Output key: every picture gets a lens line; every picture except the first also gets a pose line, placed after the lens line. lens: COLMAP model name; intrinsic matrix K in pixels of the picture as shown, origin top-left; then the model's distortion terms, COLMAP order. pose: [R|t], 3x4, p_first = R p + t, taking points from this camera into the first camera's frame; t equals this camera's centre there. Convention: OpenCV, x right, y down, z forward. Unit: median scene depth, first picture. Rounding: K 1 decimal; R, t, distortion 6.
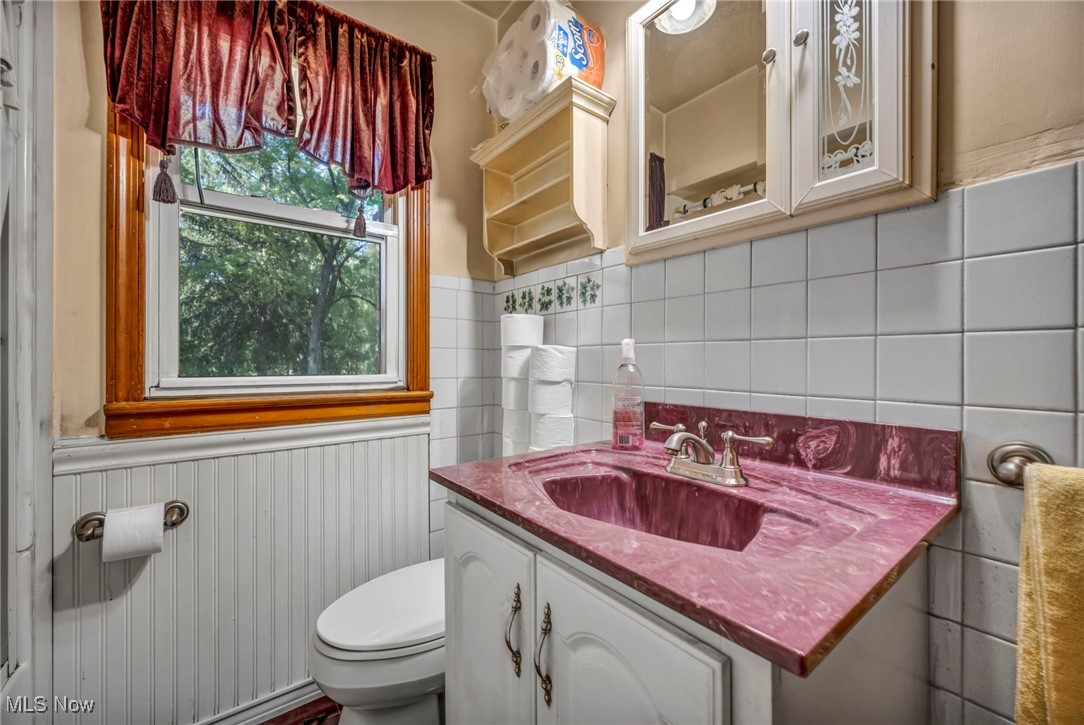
lens RADIAL K [[437.4, 0, 549.4], [0, 437.4, 359.6], [0, 0, 1]] dist [0.001322, 0.000206]
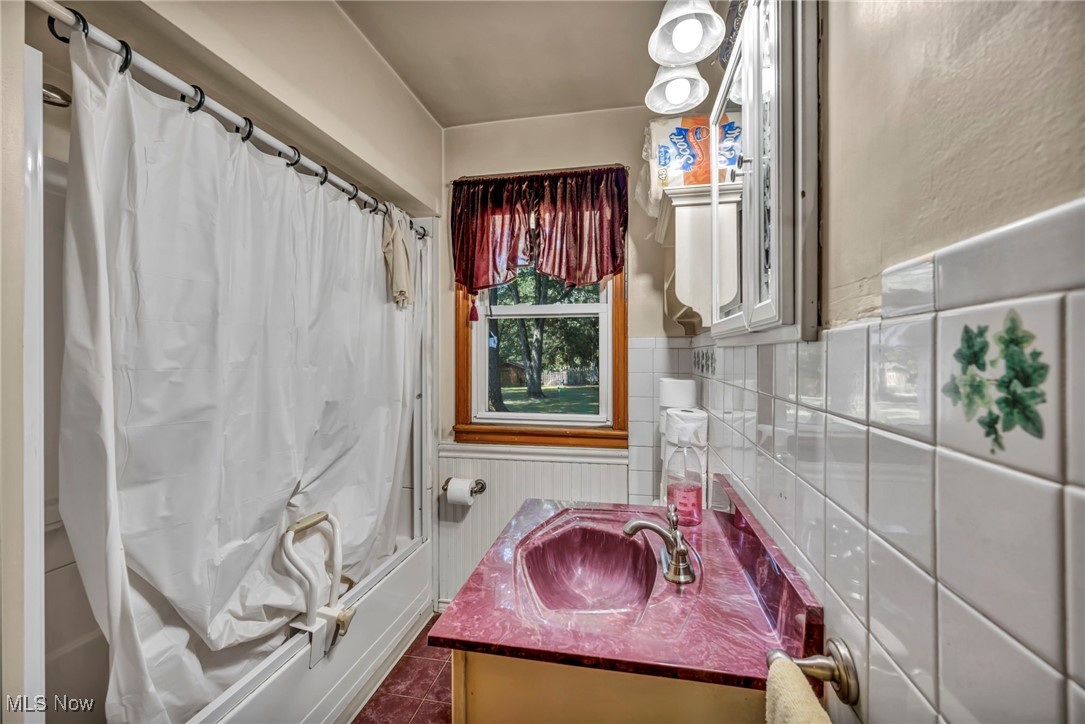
lens RADIAL K [[437.8, 0, 549.9], [0, 437.8, 359.1], [0, 0, 1]] dist [0.001322, 0.000206]
pose [[0.655794, 0.006727, -0.754910, 0.708378], [-0.000872, 0.999966, 0.008154, -0.195752], [0.754939, -0.004689, 0.655778, 0.006608]]
